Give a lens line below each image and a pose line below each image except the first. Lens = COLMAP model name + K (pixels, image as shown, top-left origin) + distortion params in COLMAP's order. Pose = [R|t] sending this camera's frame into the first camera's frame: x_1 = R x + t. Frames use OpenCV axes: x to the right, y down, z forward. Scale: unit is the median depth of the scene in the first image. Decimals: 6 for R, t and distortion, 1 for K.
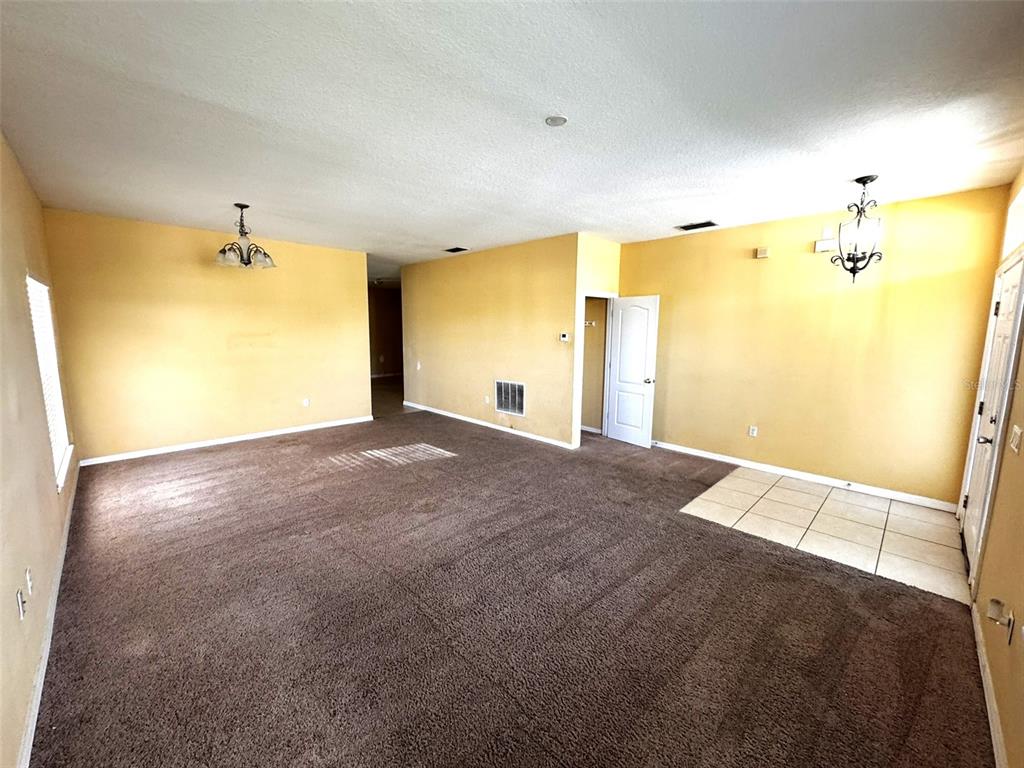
lens RADIAL K [[410.4, 0, 514.3], [0, 410.4, 383.6], [0, 0, 1]] dist [-0.003713, 0.000205]
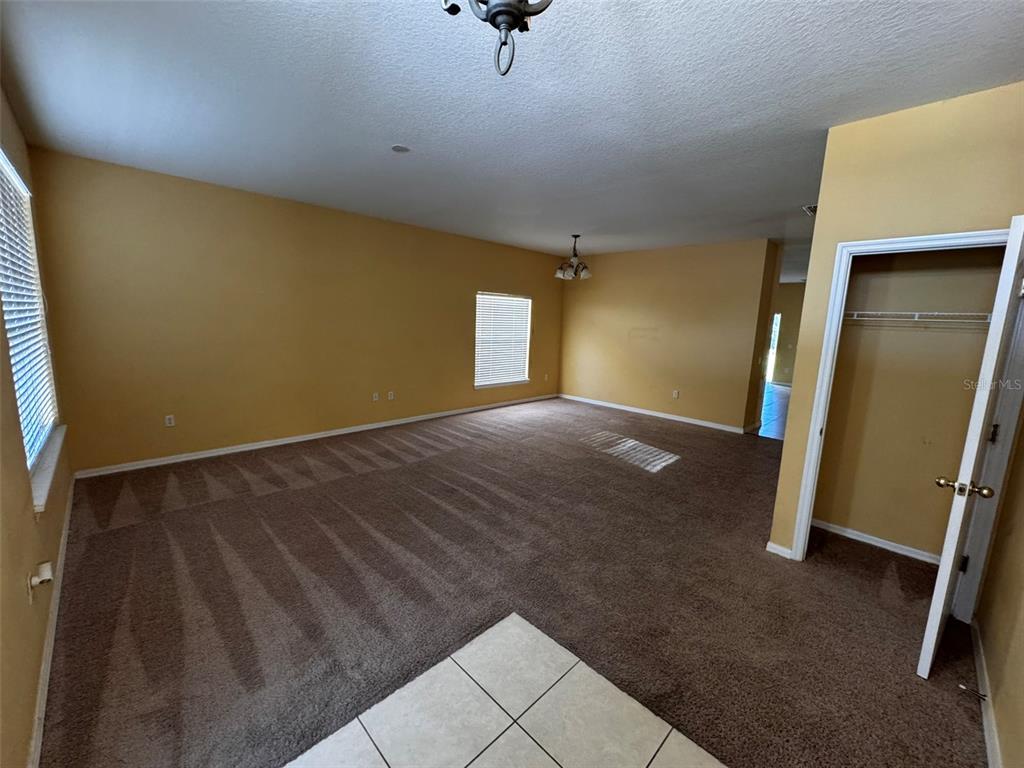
lens RADIAL K [[410.4, 0, 508.3], [0, 410.4, 383.3], [0, 0, 1]] dist [-0.003713, 0.000205]
pose [[-0.006886, 0.150656, -0.988562, 0.685702], [-0.170919, 0.973861, 0.149606, -0.081796], [0.985261, 0.169994, 0.019044, 0.661262]]
